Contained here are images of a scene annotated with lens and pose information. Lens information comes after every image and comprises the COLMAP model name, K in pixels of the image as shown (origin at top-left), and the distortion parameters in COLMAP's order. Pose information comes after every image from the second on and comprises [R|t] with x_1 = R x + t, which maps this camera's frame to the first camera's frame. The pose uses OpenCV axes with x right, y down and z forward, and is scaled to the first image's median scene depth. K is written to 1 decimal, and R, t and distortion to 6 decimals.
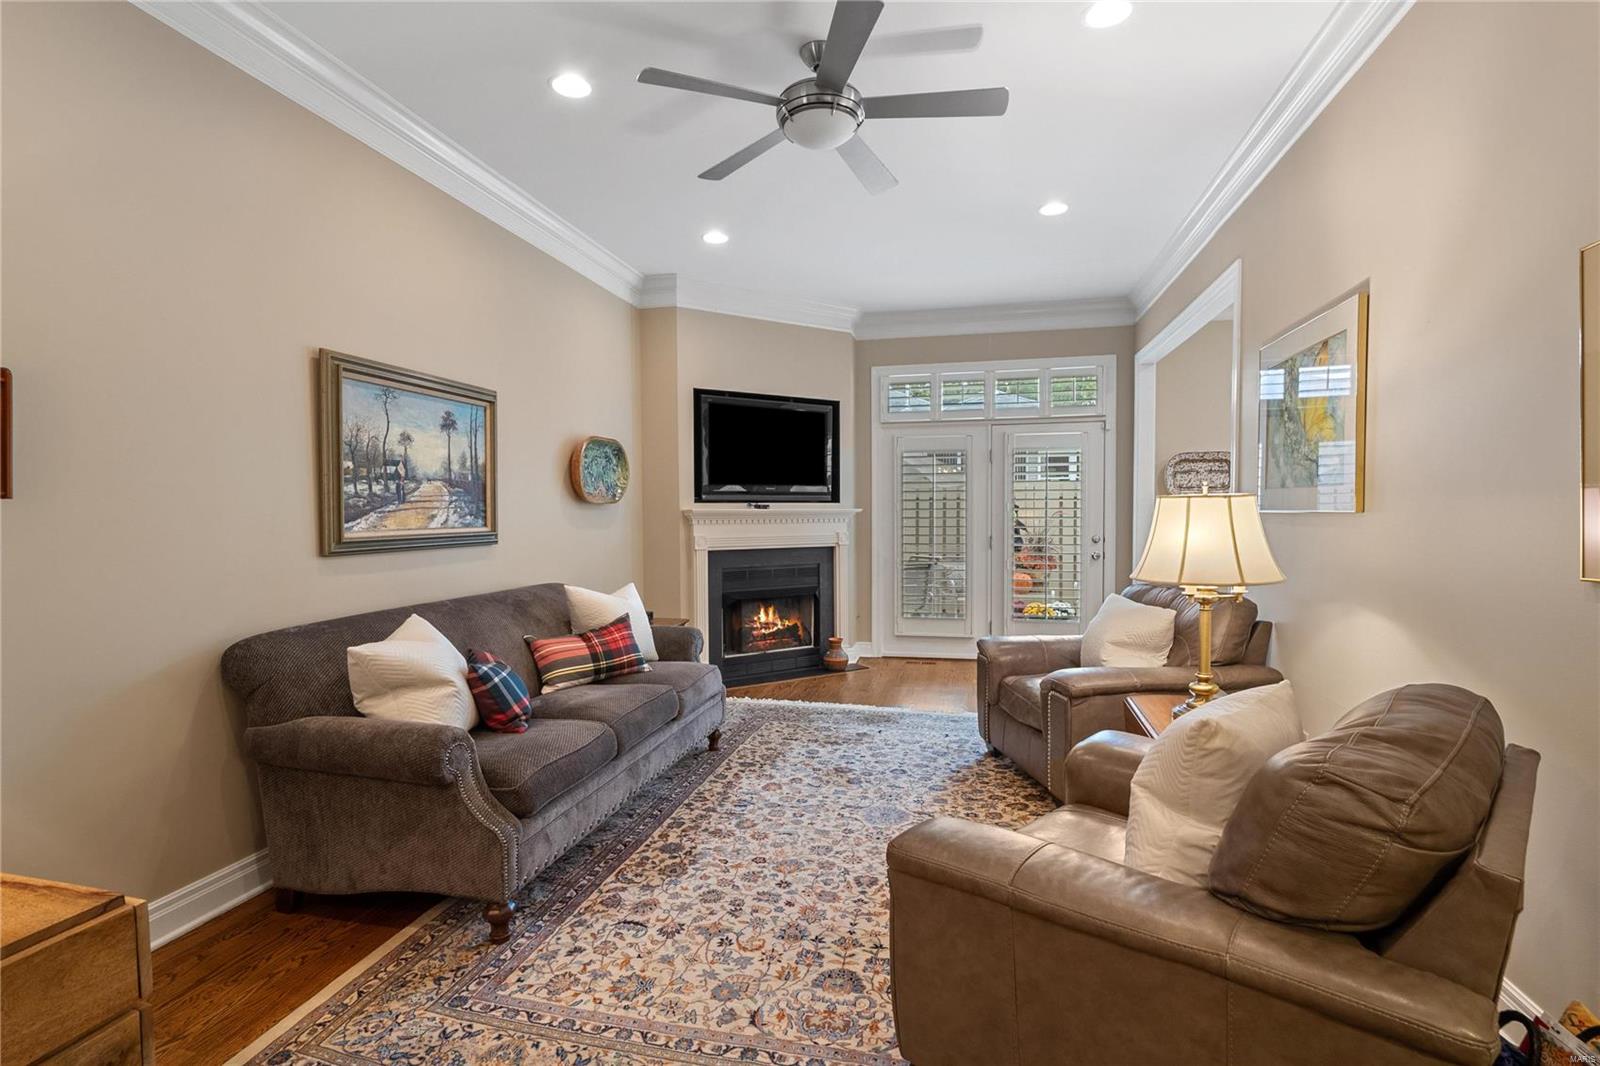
lens RADIAL K [[760.0, 0, 797.8], [0, 760.0, 545.2], [0, 0, 1]] dist [-0.001286, -0.000048]
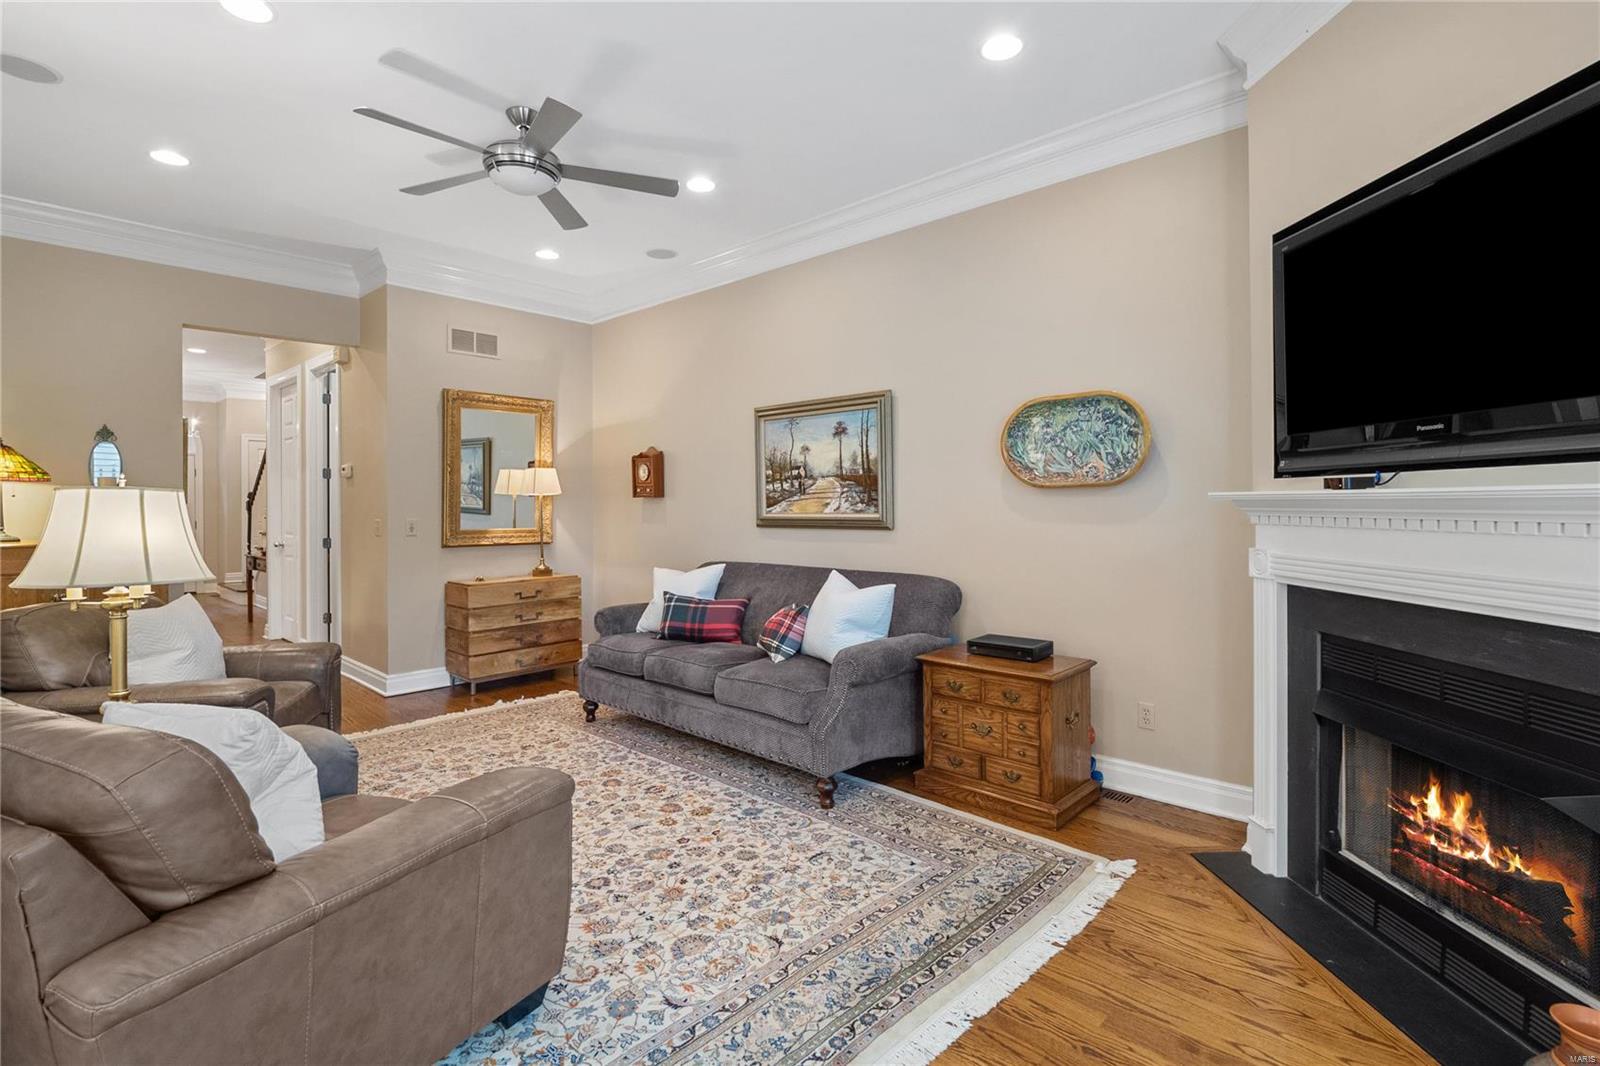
lens RADIAL K [[742.6, 0, 800.1], [0, 742.6, 505.0], [0, 0, 1]] dist [-0.014382, -0.000386]
pose [[-0.490362, 0.007965, -0.871482, 0.654539], [-0.030852, 0.999173, 0.026492, -0.067570], [0.870972, 0.039878, -0.489711, 1.556258]]
